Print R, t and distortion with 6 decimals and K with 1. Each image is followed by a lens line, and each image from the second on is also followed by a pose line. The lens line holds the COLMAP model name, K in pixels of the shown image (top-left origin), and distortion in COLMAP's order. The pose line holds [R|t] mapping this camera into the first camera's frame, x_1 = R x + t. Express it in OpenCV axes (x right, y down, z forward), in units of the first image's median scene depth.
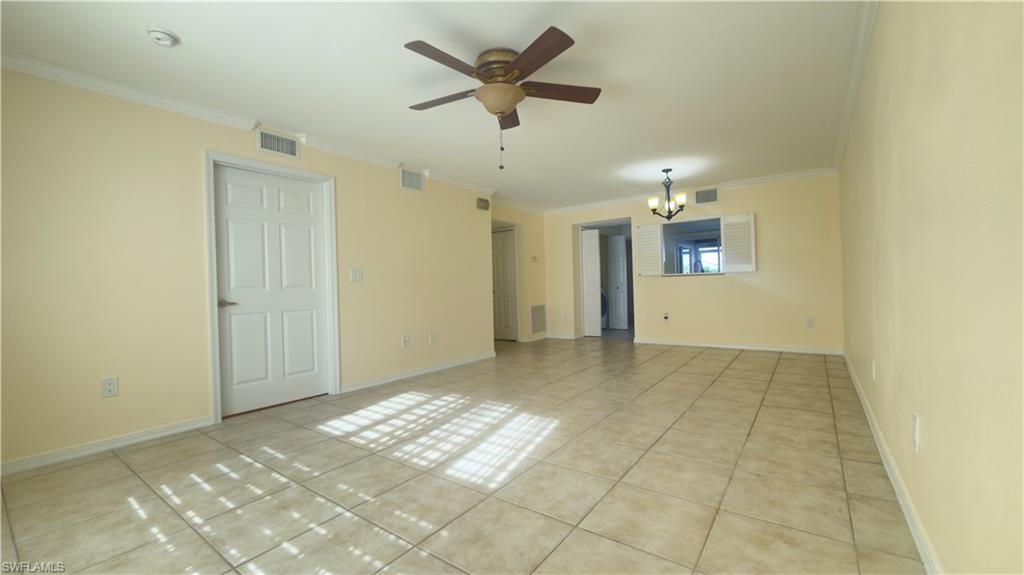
lens RADIAL K [[408.8, 0, 512.0], [0, 408.8, 287.5], [0, 0, 1]] dist [0.000688, -0.000569]
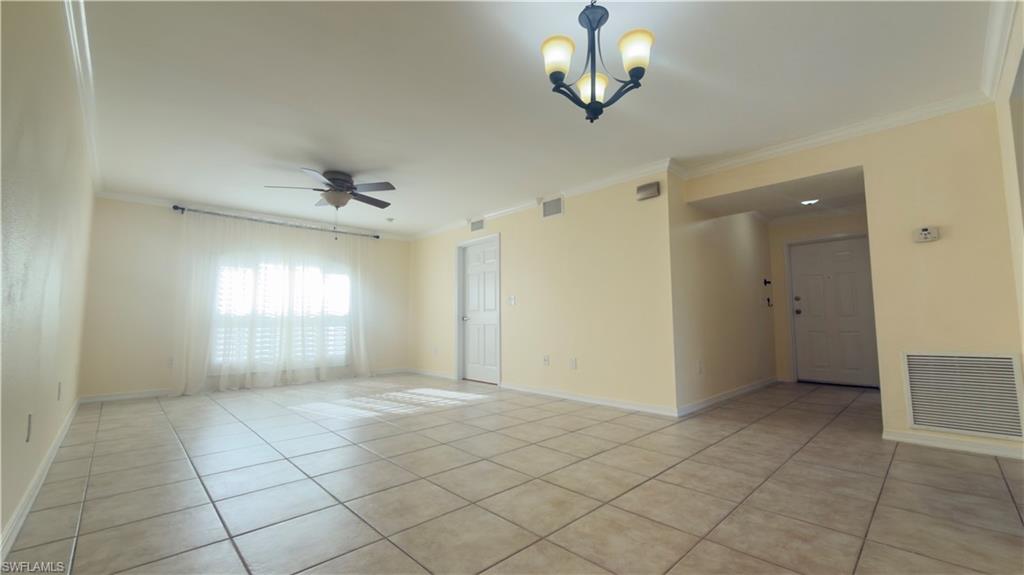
lens RADIAL K [[408.8, 0, 512.0], [0, 408.8, 287.5], [0, 0, 1]] dist [0.000688, -0.000569]
pose [[-0.172947, -0.055280, -0.983379, 1.103396], [0.009238, 0.998289, -0.057743, 0.004772], [0.984888, -0.019071, -0.172141, 1.488119]]
